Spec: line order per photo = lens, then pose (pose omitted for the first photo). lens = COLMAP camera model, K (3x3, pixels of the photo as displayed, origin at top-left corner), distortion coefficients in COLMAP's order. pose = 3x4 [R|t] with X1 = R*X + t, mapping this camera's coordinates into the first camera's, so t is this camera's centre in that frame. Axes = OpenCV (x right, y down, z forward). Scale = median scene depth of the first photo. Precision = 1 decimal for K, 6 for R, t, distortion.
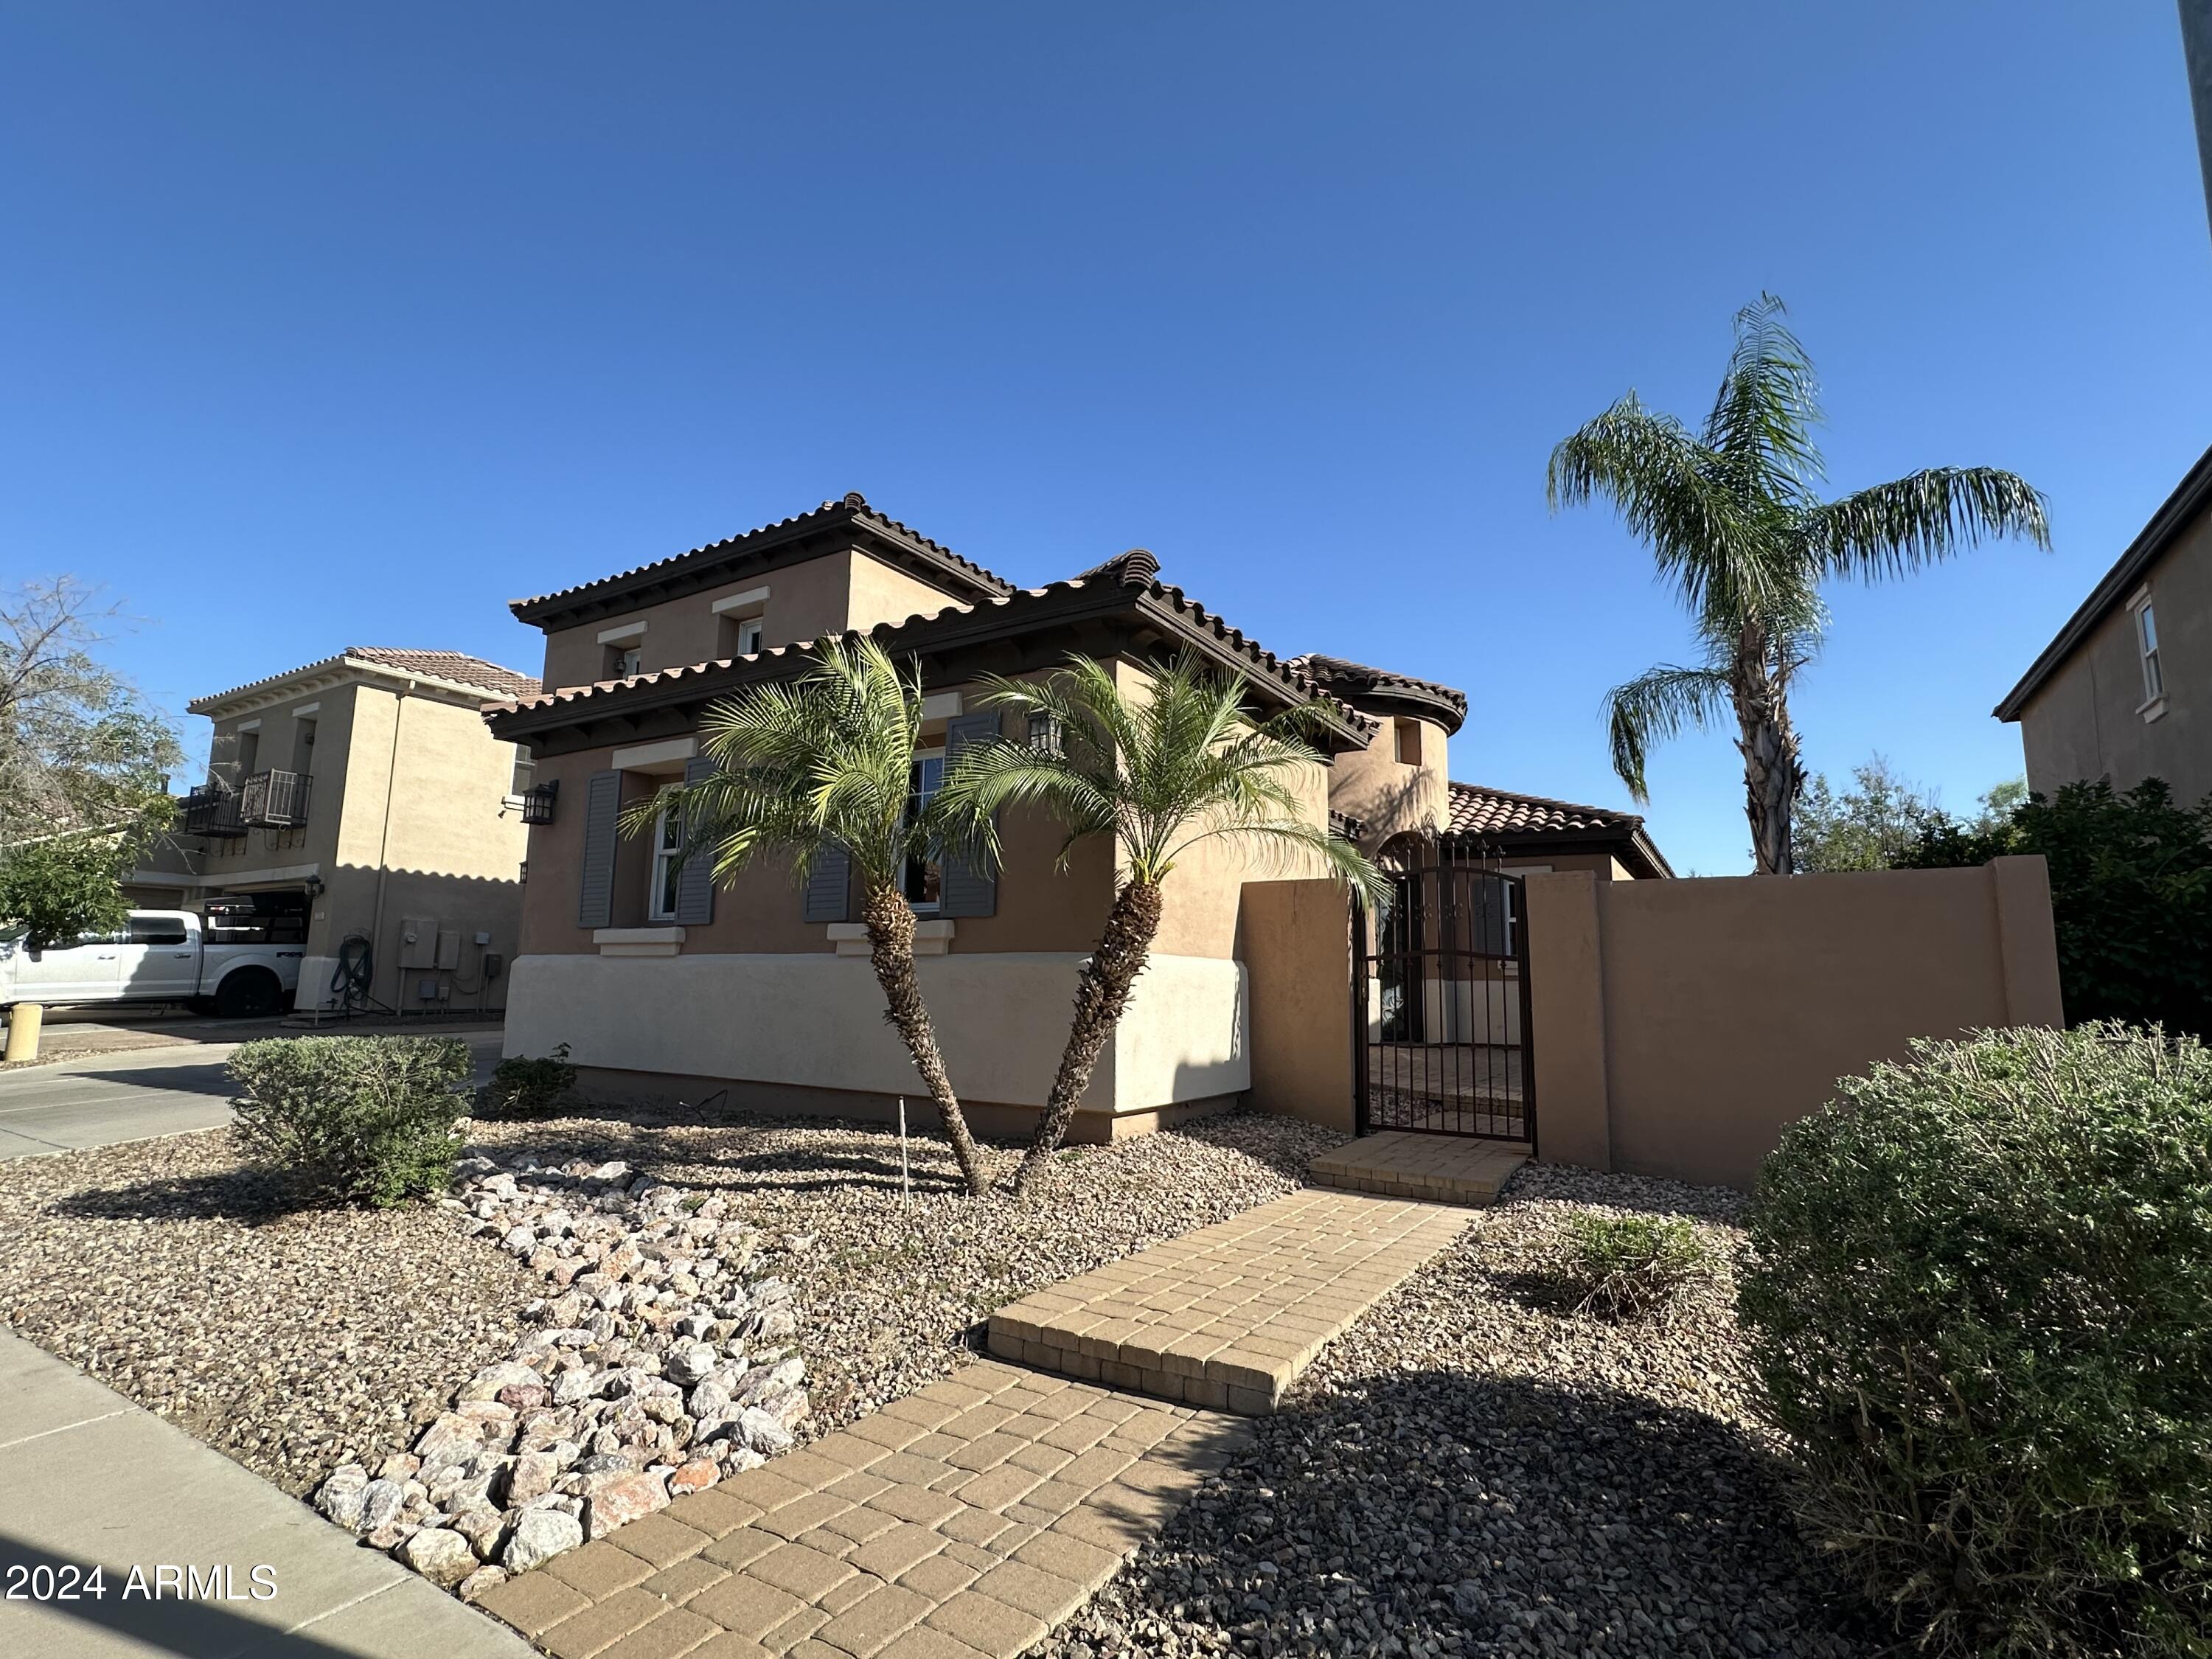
lens RADIAL K [[1054.1, 0, 1106.0], [0, 1054.1, 829.5], [0, 0, 1]] dist [-0.002372, 0.000436]
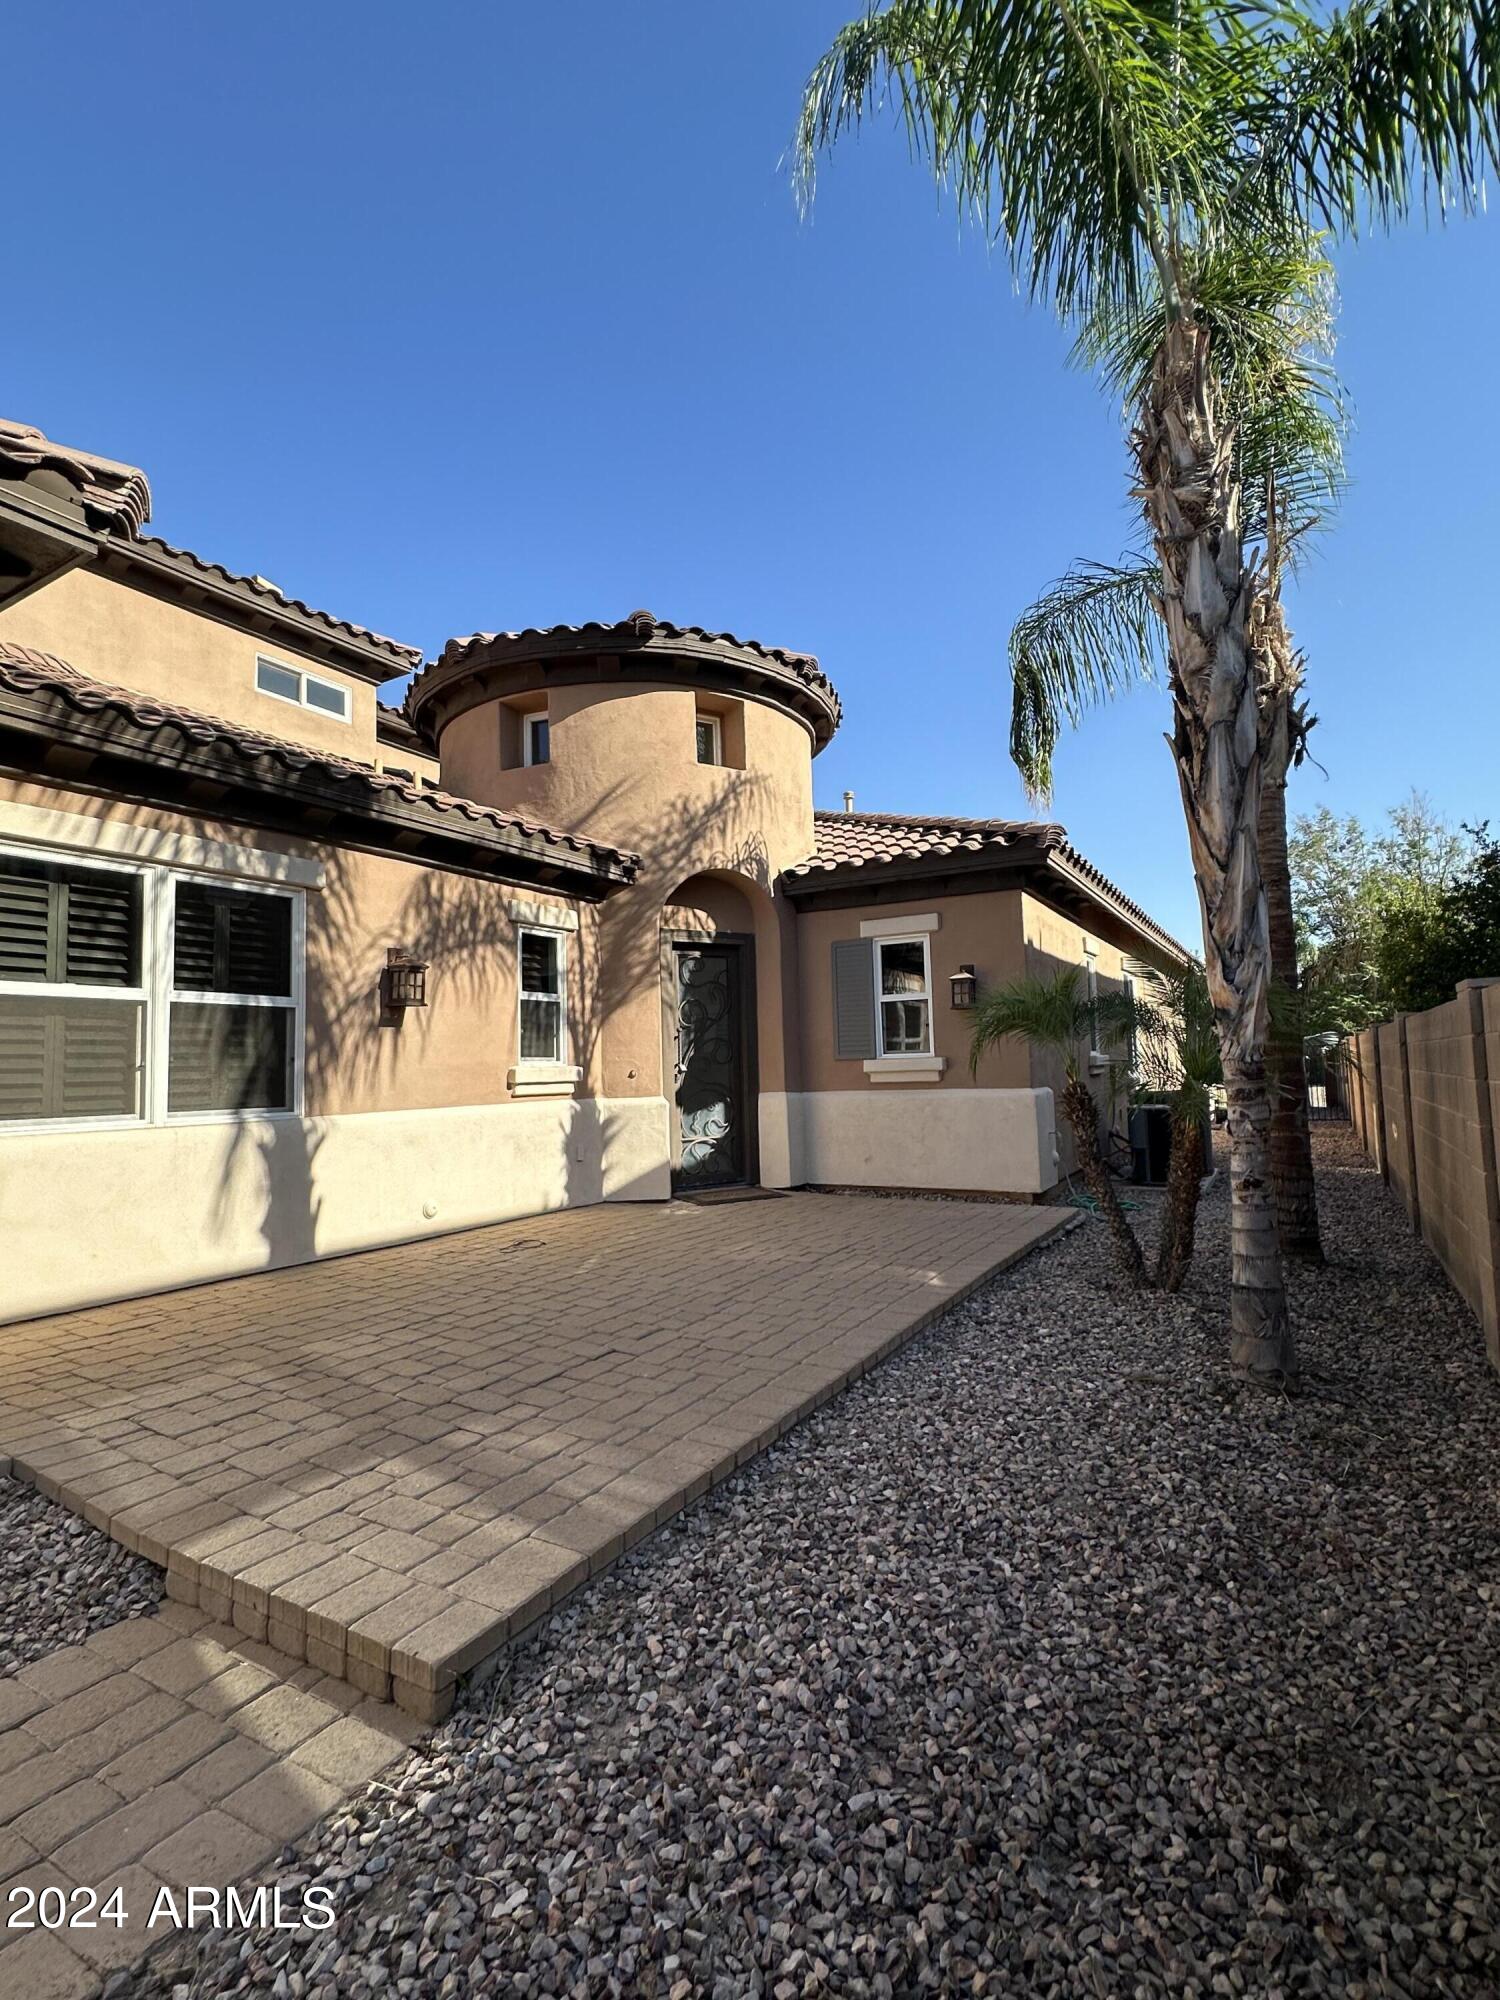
lens RADIAL K [[953.1, 0, 750.0], [0, 953.1, 1000.0], [0, 0, 1]] dist [-0.002372, 0.000436]
pose [[0.998718, -0.042363, 0.027725, 0.355960], [0.040204, 0.996426, 0.074288, 0.048947], [-0.030773, -0.073078, 0.996851, 0.508211]]
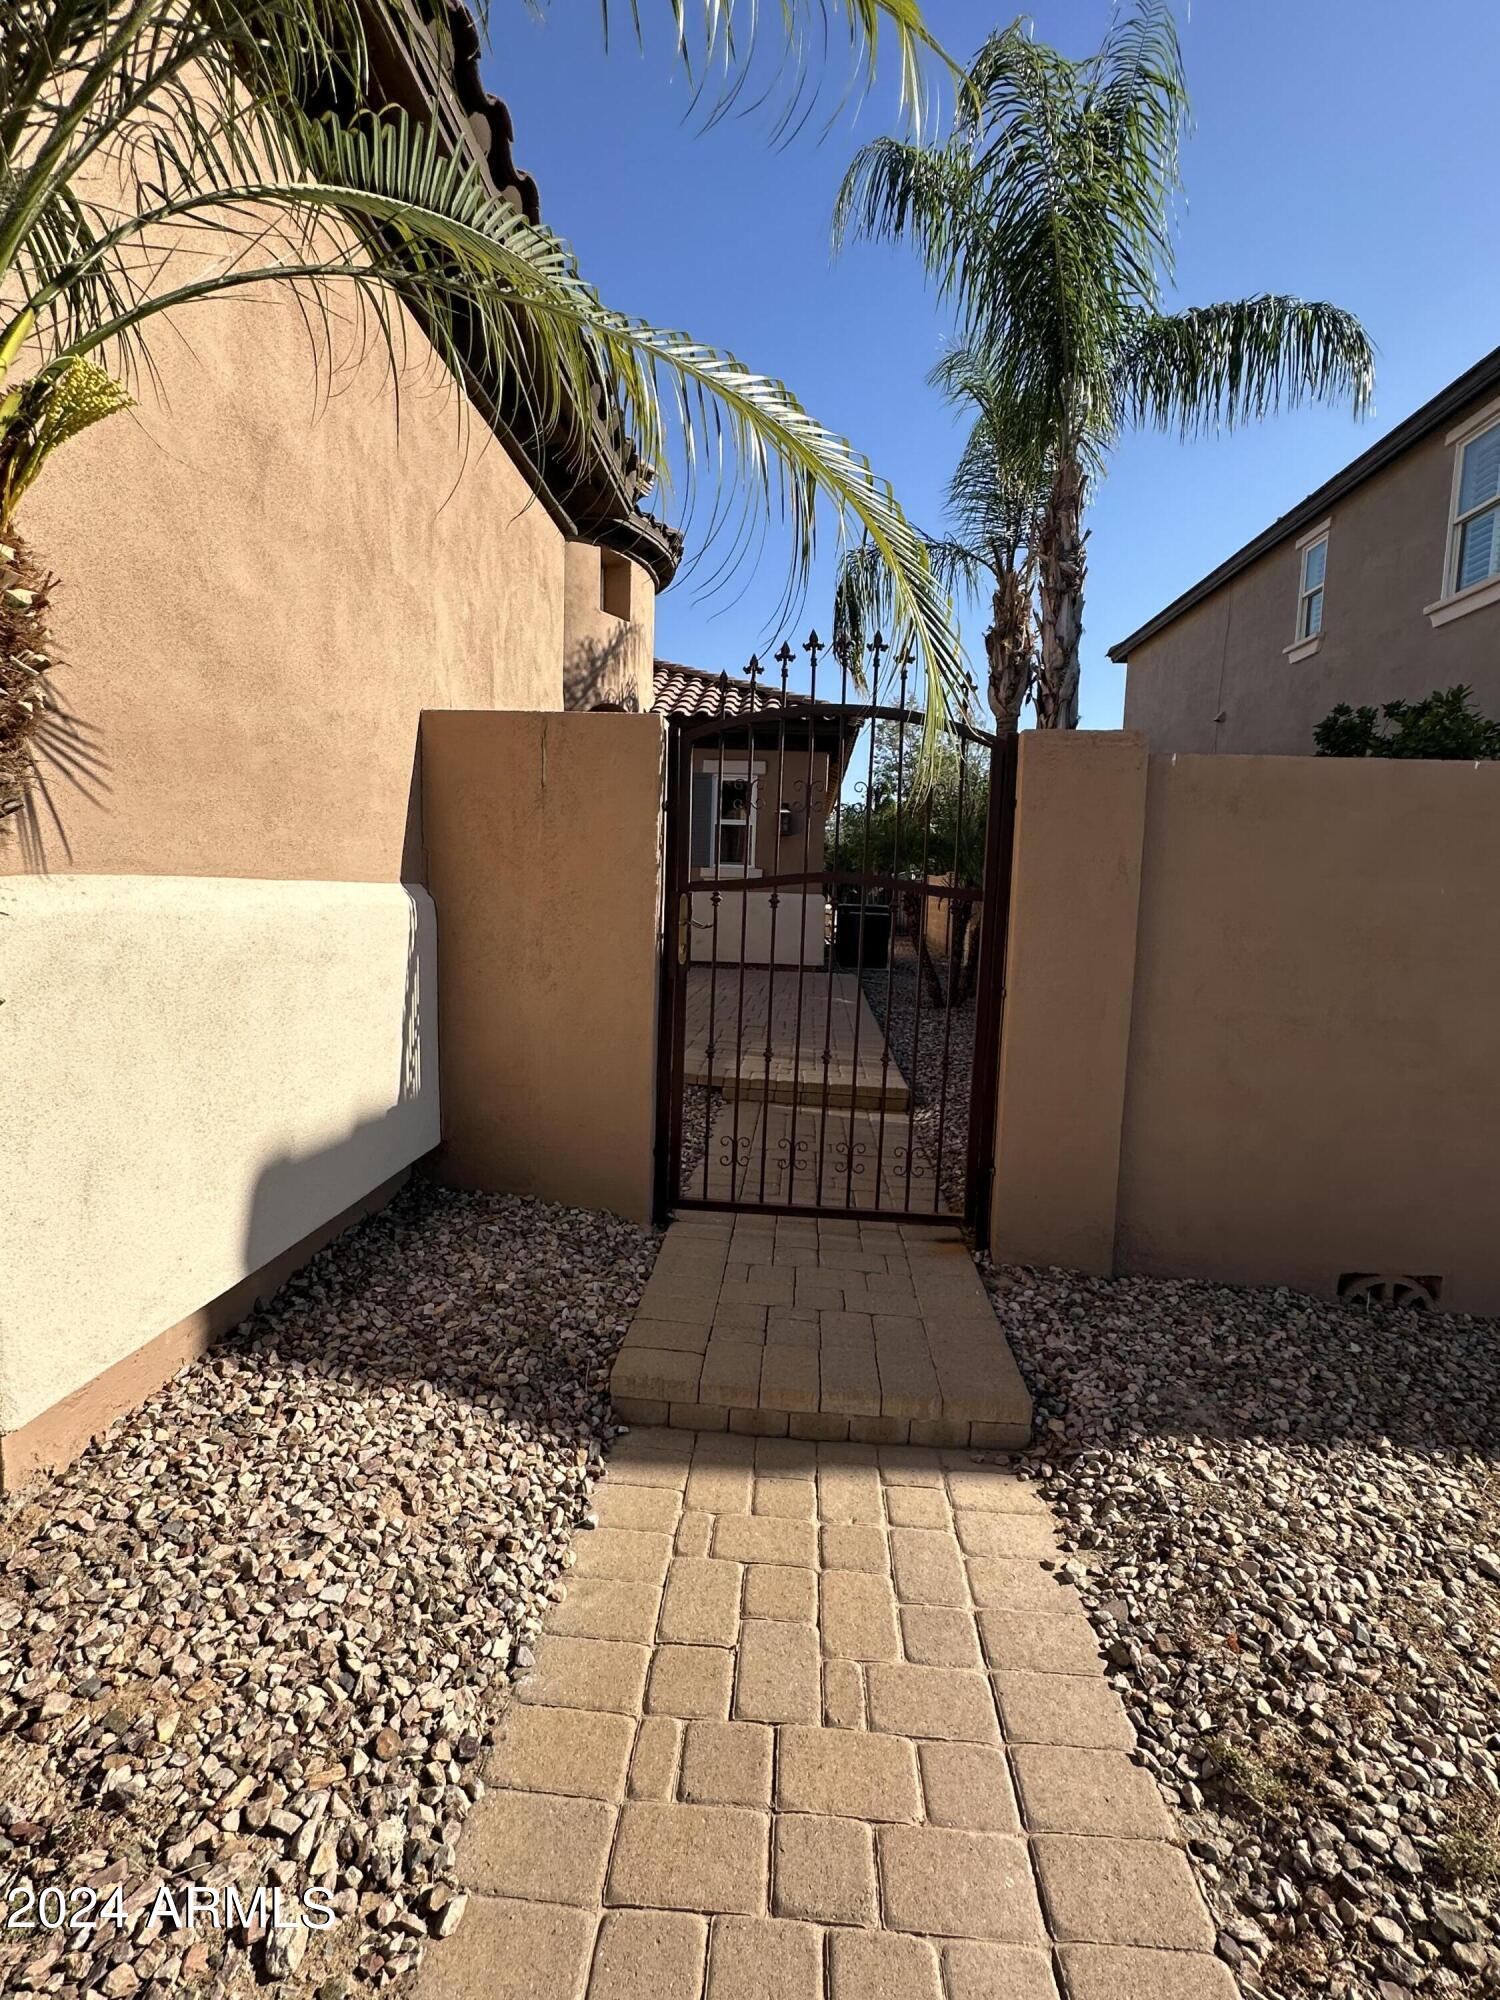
lens RADIAL K [[953.1, 0, 750.0], [0, 953.1, 1000.0], [0, 0, 1]] dist [-0.002372, 0.000436]
pose [[0.880143, -0.042555, 0.472797, 0.034510], [-0.087752, 0.964224, 0.250144, 0.035082], [-0.466527, -0.261651, 0.844921, 0.349901]]
